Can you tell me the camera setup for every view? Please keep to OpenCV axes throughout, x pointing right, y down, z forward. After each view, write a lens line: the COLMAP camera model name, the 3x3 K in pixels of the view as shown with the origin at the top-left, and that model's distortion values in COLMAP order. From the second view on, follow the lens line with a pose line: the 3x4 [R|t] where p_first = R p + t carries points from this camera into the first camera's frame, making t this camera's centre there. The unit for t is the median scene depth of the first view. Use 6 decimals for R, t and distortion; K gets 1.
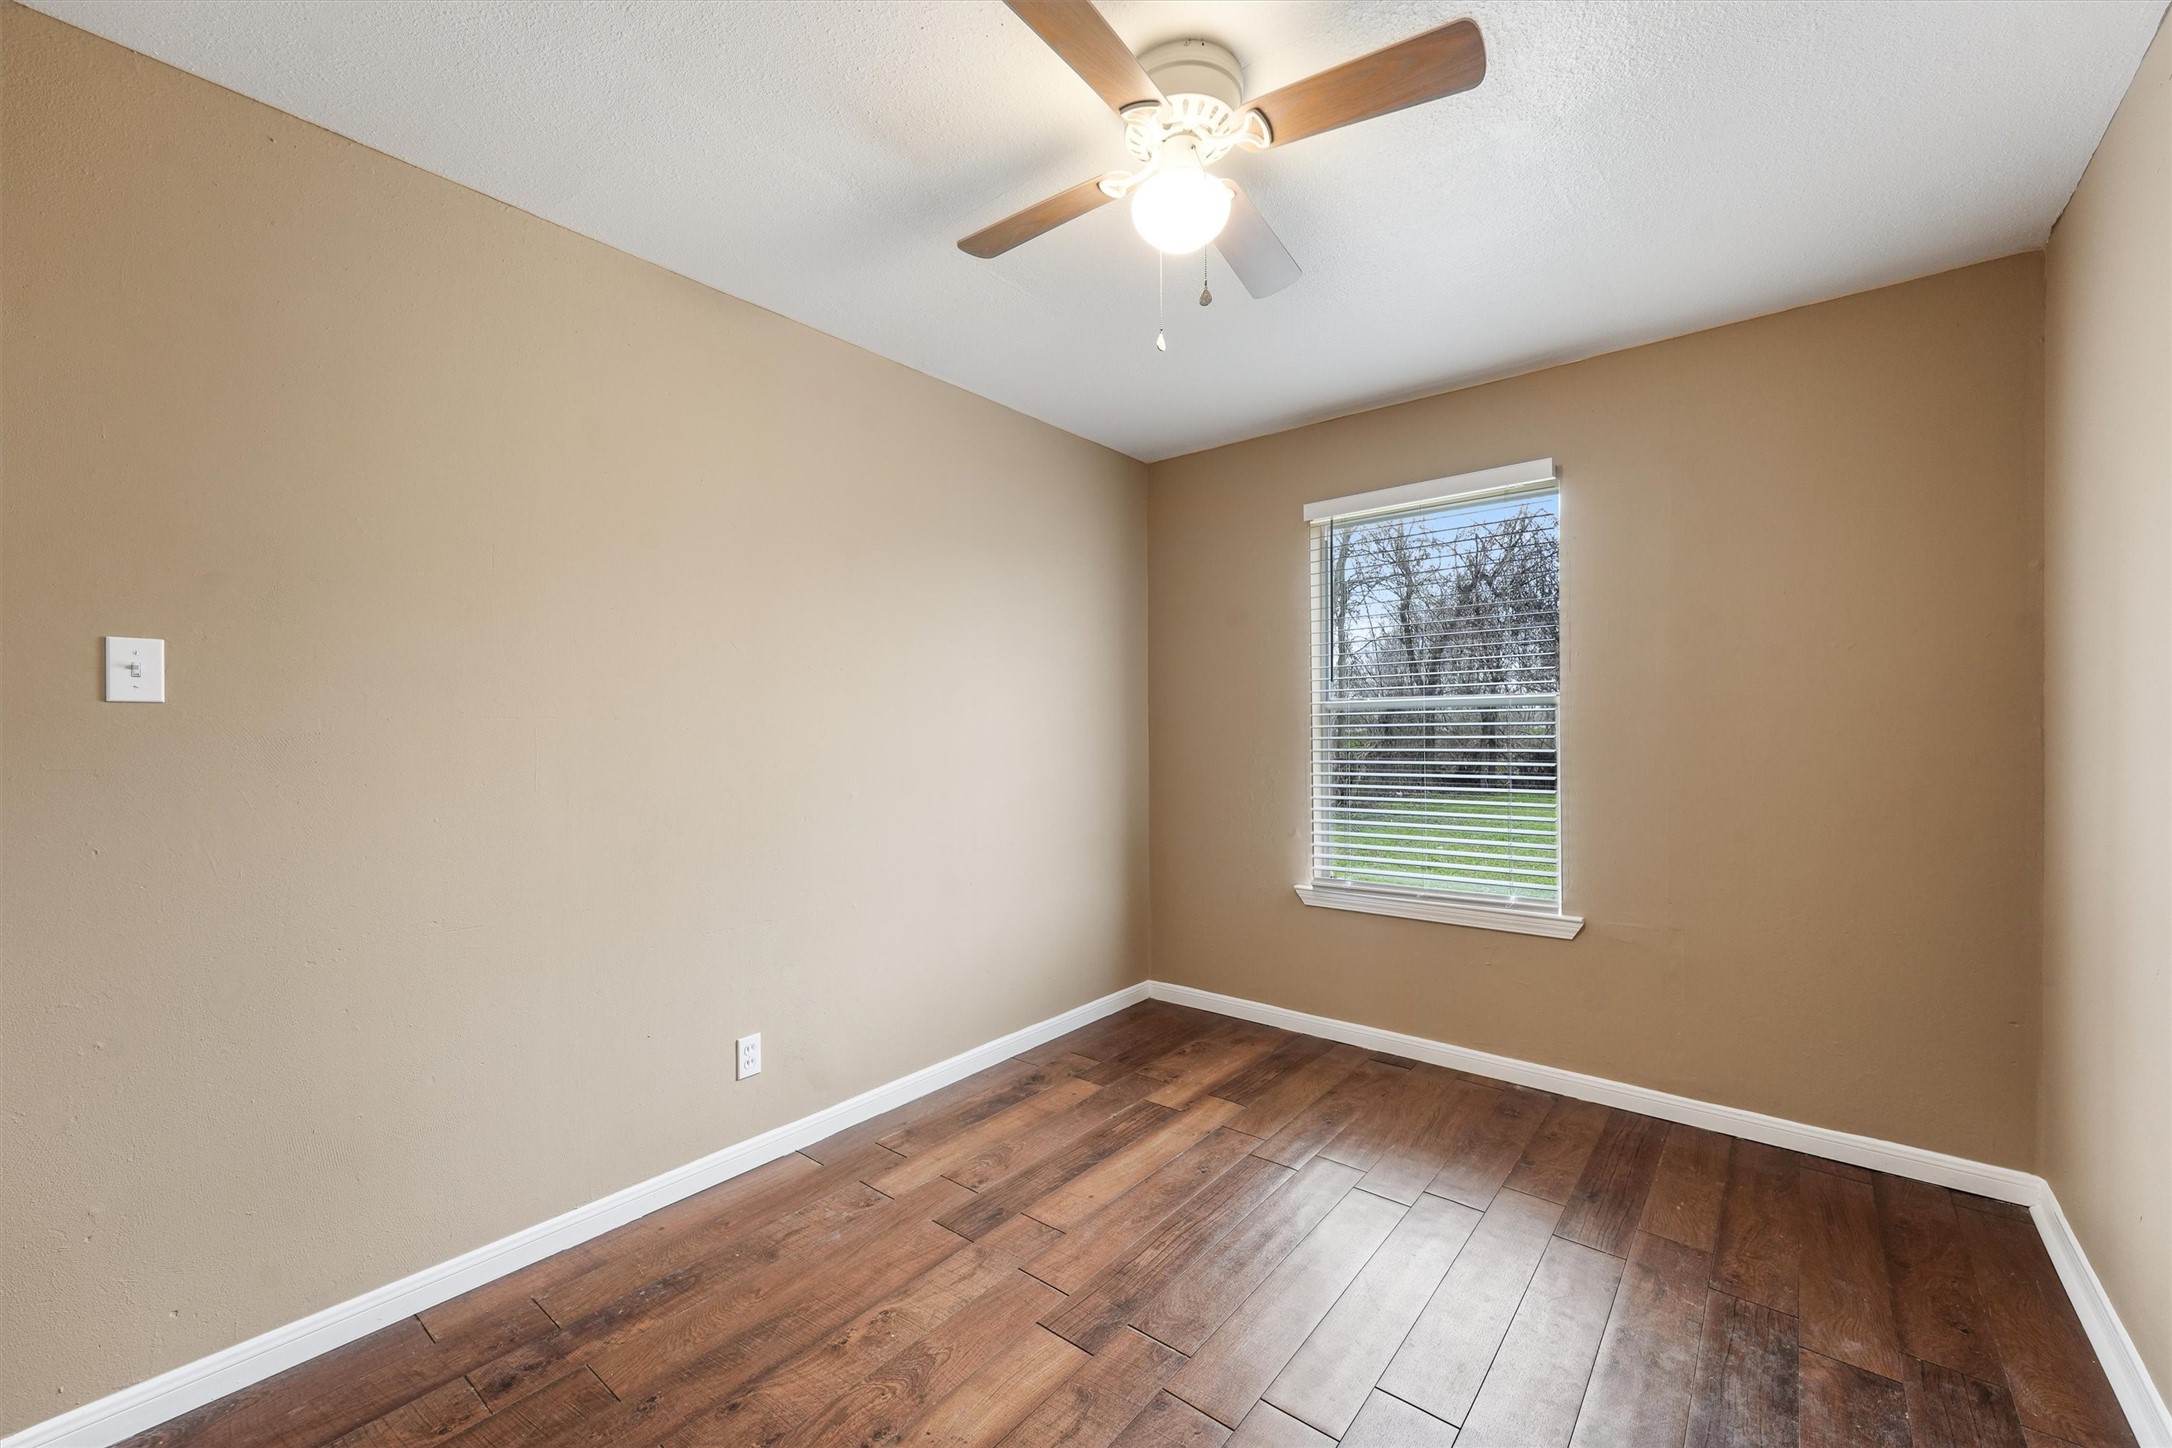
lens RADIAL K [[869.2, 0, 1076.7], [0, 869.2, 725.3], [0, 0, 1]] dist [0.011189, -0.000546]
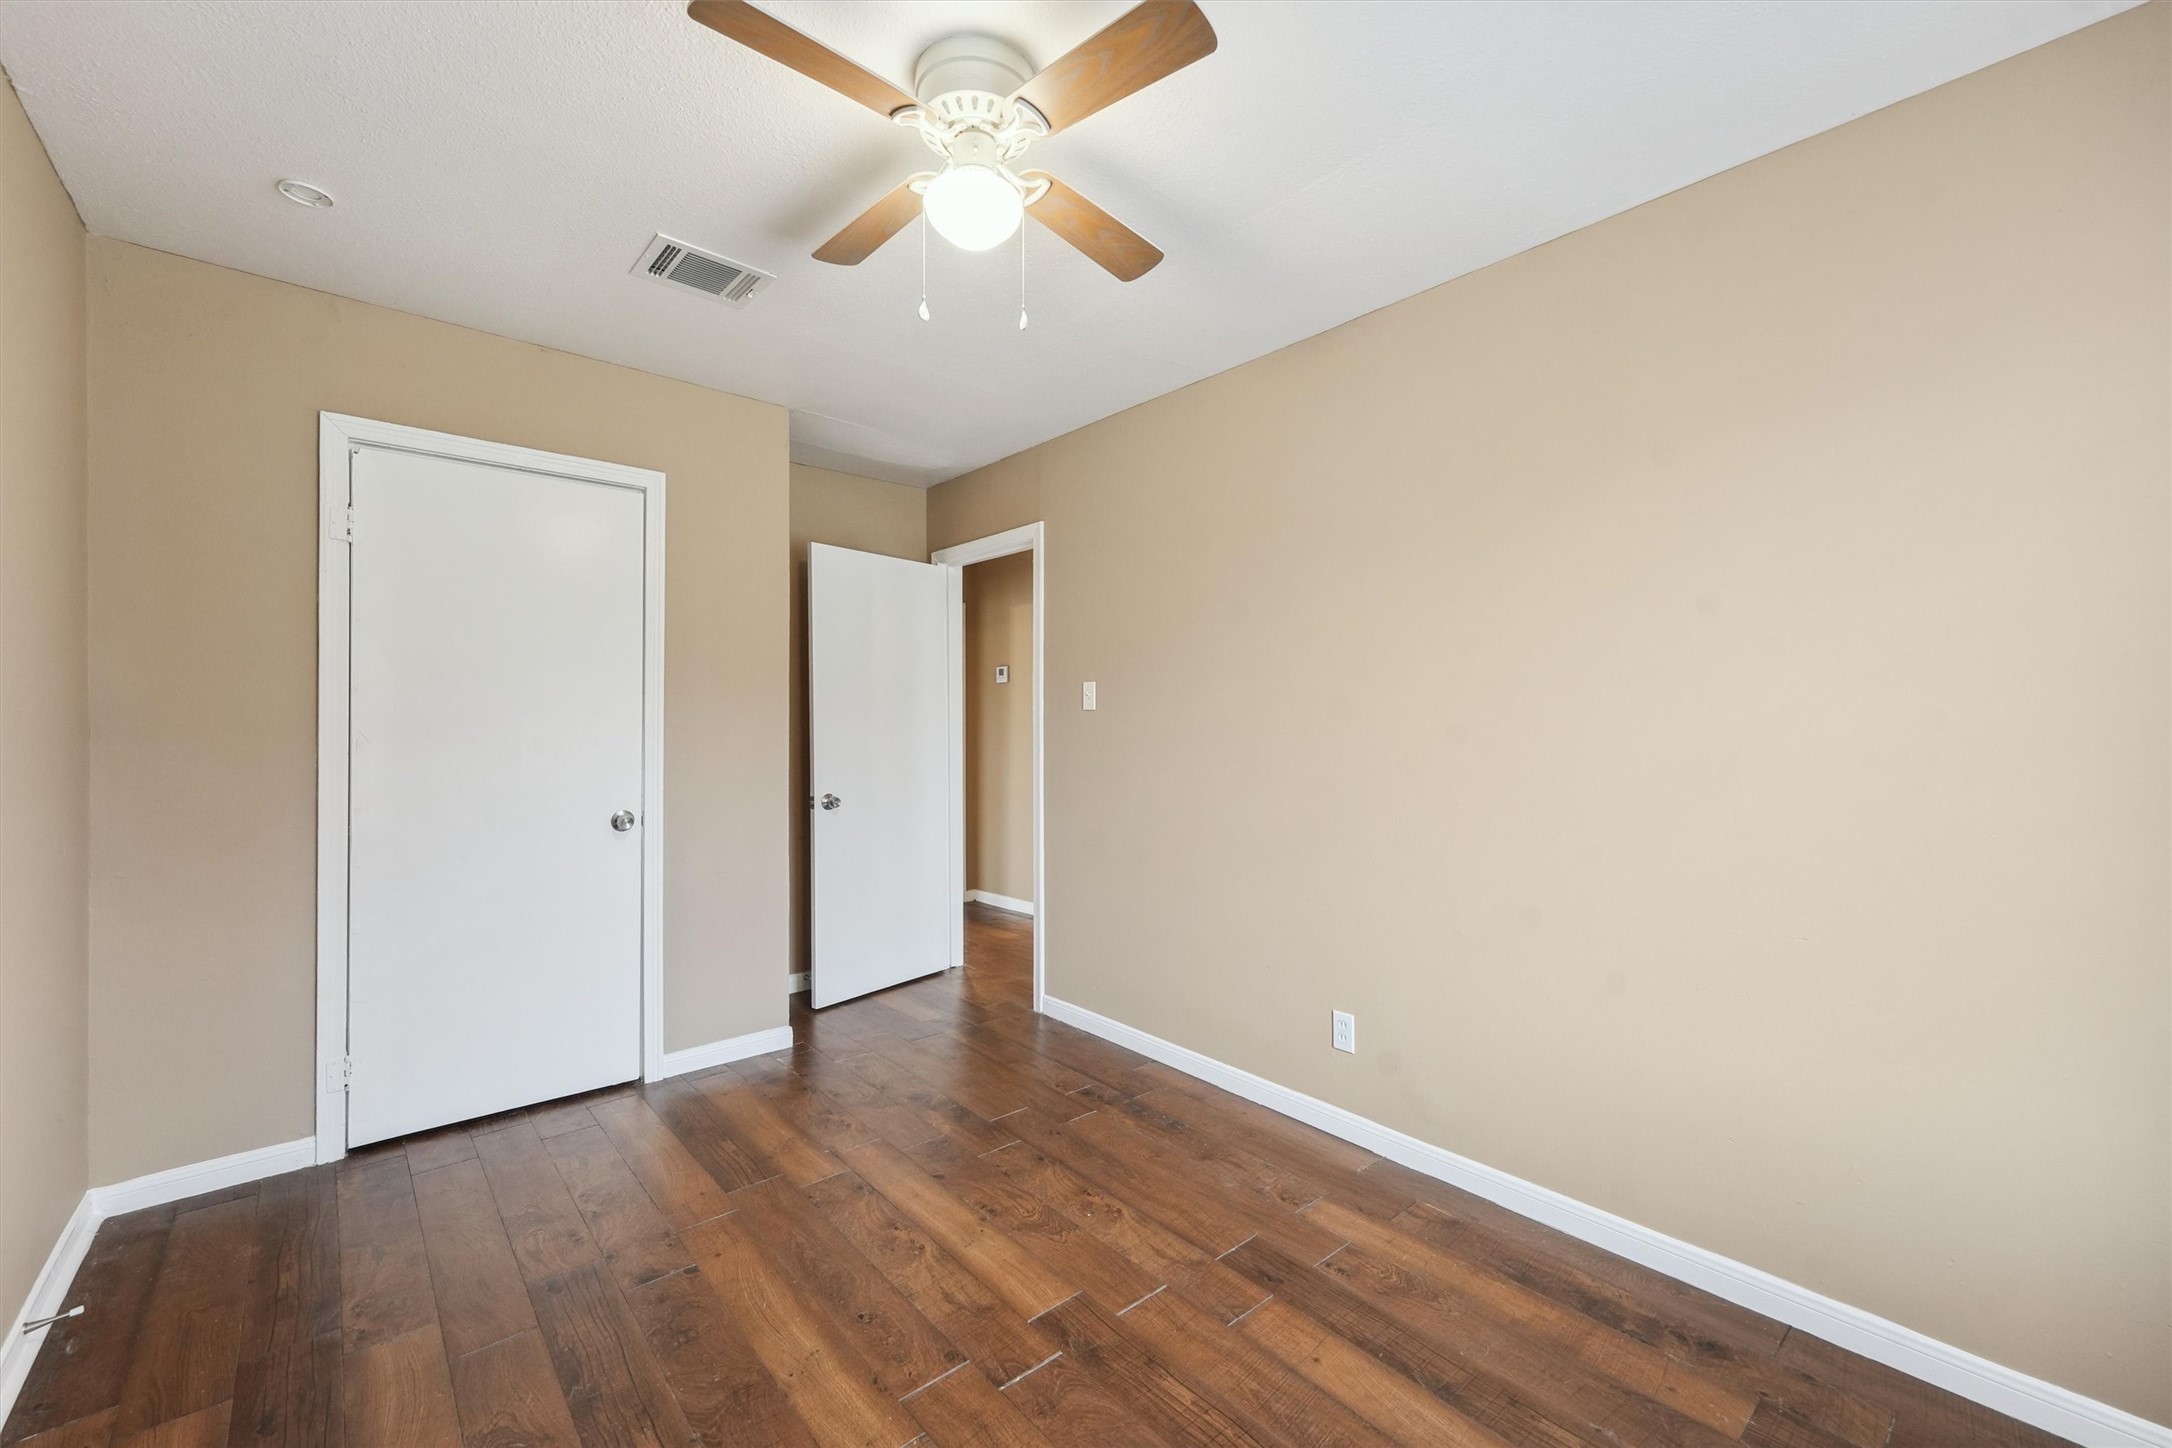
lens RADIAL K [[869.2, 0, 1076.7], [0, 869.2, 725.3], [0, 0, 1]] dist [0.011189, -0.000546]
pose [[-0.176497, 0.005360, -0.984287, 0.741196], [-0.000036, 0.999985, 0.005452, 0.000794], [0.984301, 0.000997, -0.176494, 0.888834]]
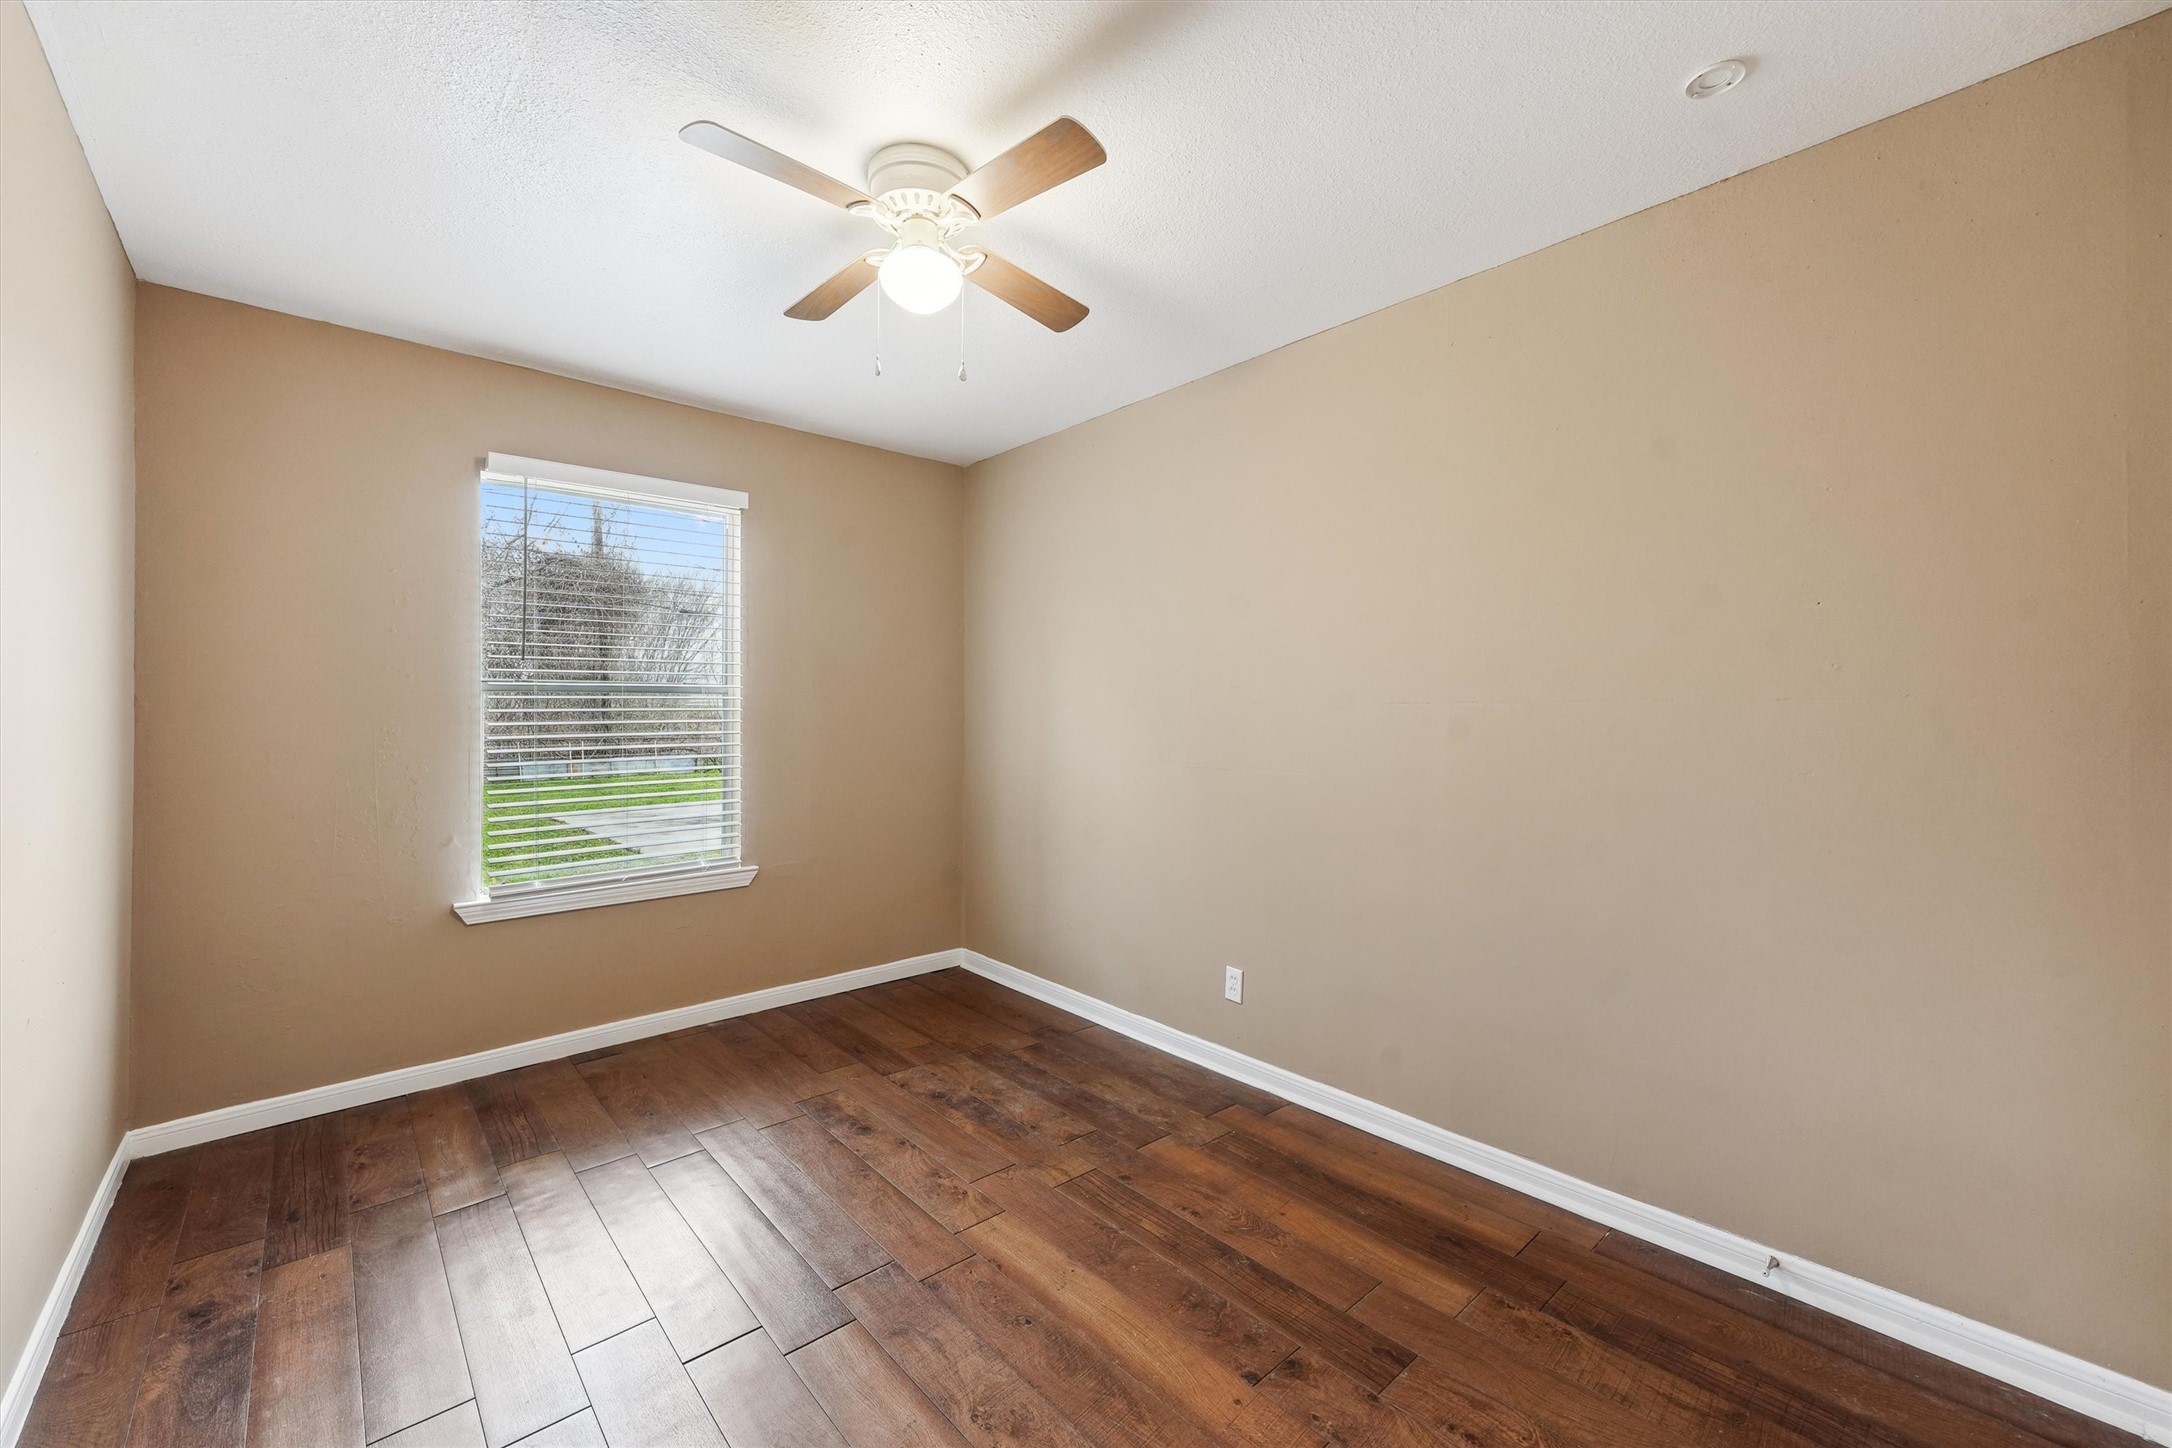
lens RADIAL K [[879.0, 0, 1081.4], [0, 879.0, 705.1], [0, 0, 1]] dist [0.009920, -0.000536]
pose [[0.158256, 0.009234, 0.987355, -0.698807], [-0.000605, 0.999957, -0.009255, 0.004044], [-0.987398, 0.000868, 0.158255, 0.409944]]
